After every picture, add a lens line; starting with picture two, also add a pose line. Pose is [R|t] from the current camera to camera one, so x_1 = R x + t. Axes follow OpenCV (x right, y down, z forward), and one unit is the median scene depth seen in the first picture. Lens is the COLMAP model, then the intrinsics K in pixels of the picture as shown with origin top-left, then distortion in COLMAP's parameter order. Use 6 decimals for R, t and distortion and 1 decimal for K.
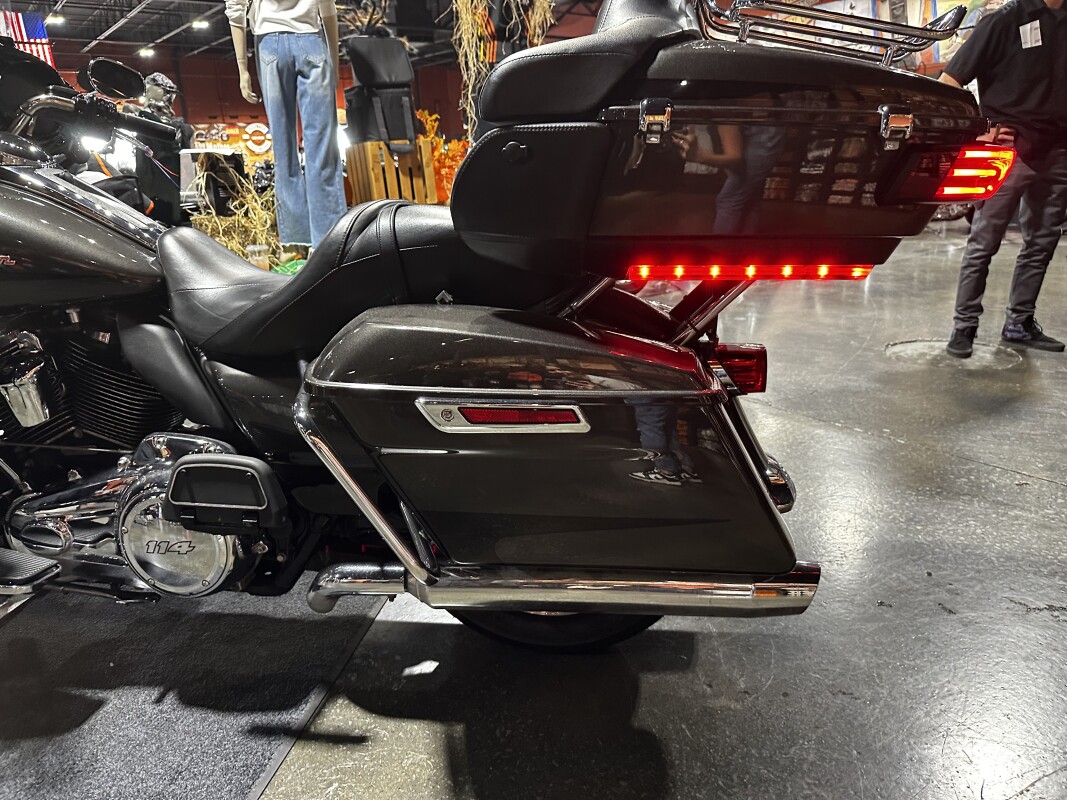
lens RADIAL K [[752.2, 0, 536.6], [0, 752.2, 406.5], [0, 0, 1]] dist [0.151006, -0.291383]
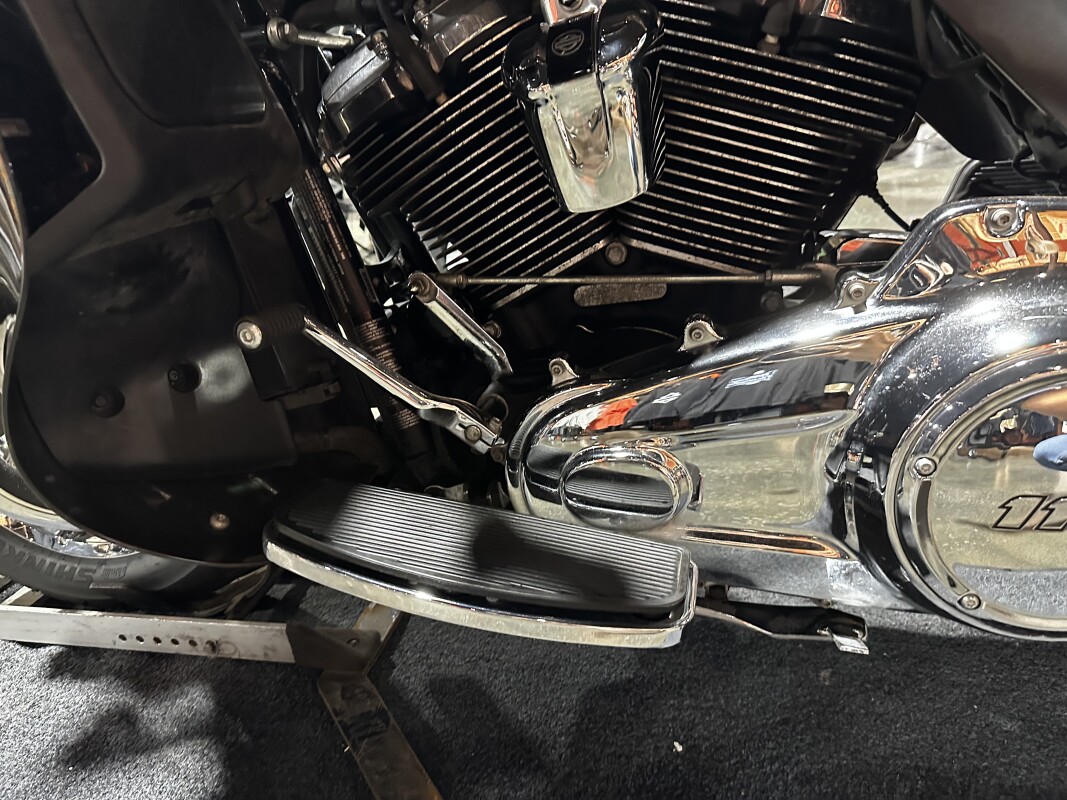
lens RADIAL K [[752.2, 0, 536.6], [0, 752.2, 406.5], [0, 0, 1]] dist [0.151006, -0.291383]
pose [[0.994755, -0.038878, -0.094611, -0.607637], [0.046382, 0.995838, 0.078454, 0.086754], [0.091167, -0.082431, 0.992418, 0.557288]]
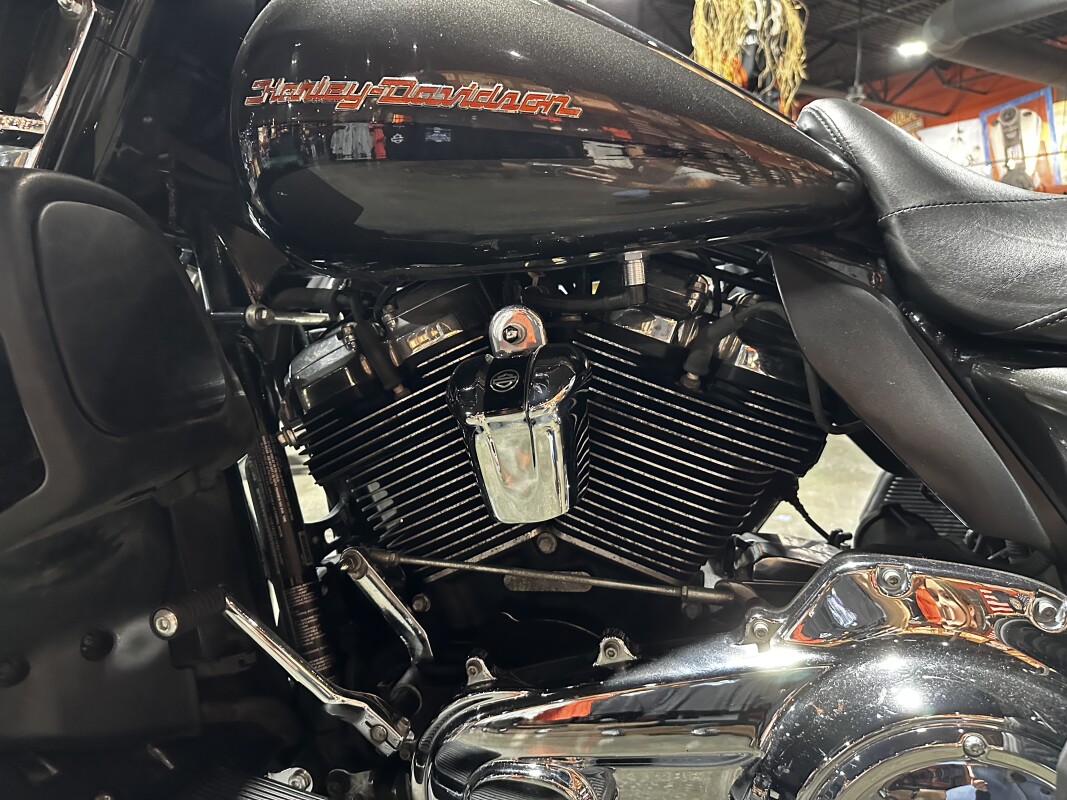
lens RADIAL K [[752.2, 0, 536.6], [0, 752.2, 406.5], [0, 0, 1]] dist [0.151006, -0.291383]
pose [[0.997812, 0.029460, -0.059181, -0.581690], [-0.038551, 0.986544, -0.158886, 0.026795], [0.053704, 0.160820, 0.985522, 0.540783]]
